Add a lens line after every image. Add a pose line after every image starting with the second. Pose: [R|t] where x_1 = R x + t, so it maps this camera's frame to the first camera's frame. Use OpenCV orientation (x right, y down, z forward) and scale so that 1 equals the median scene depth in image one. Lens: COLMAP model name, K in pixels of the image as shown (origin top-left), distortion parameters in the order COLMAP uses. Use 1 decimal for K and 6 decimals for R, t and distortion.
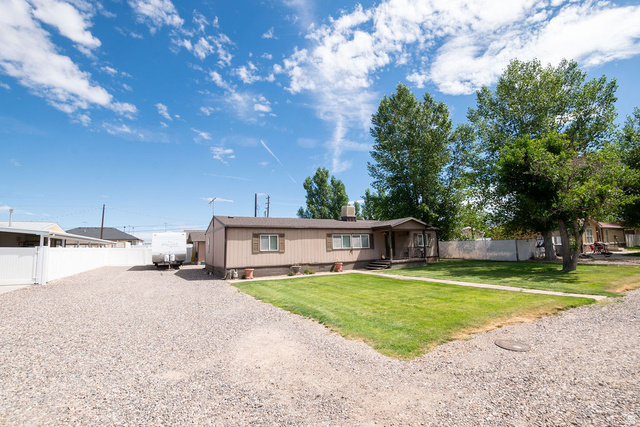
lens RADIAL K [[280.5, 0, 322.4], [0, 280.5, 216.1], [0, 0, 1]] dist [-0.043104, 0.009982]
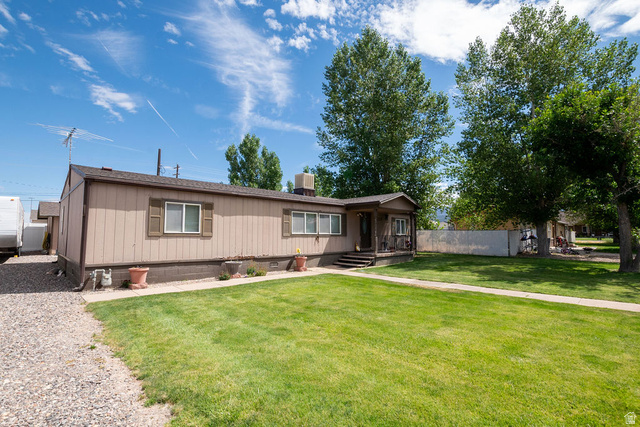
lens RADIAL K [[300.2, 0, 319.3], [0, 300.2, 215.0], [0, 0, 1]] dist [-0.030757, 0.000274]
pose [[0.964025, 0.046235, 0.261761, -0.076492], [-0.056432, 0.997907, 0.031569, 0.048851], [-0.259754, -0.045205, 0.964616, 0.331154]]
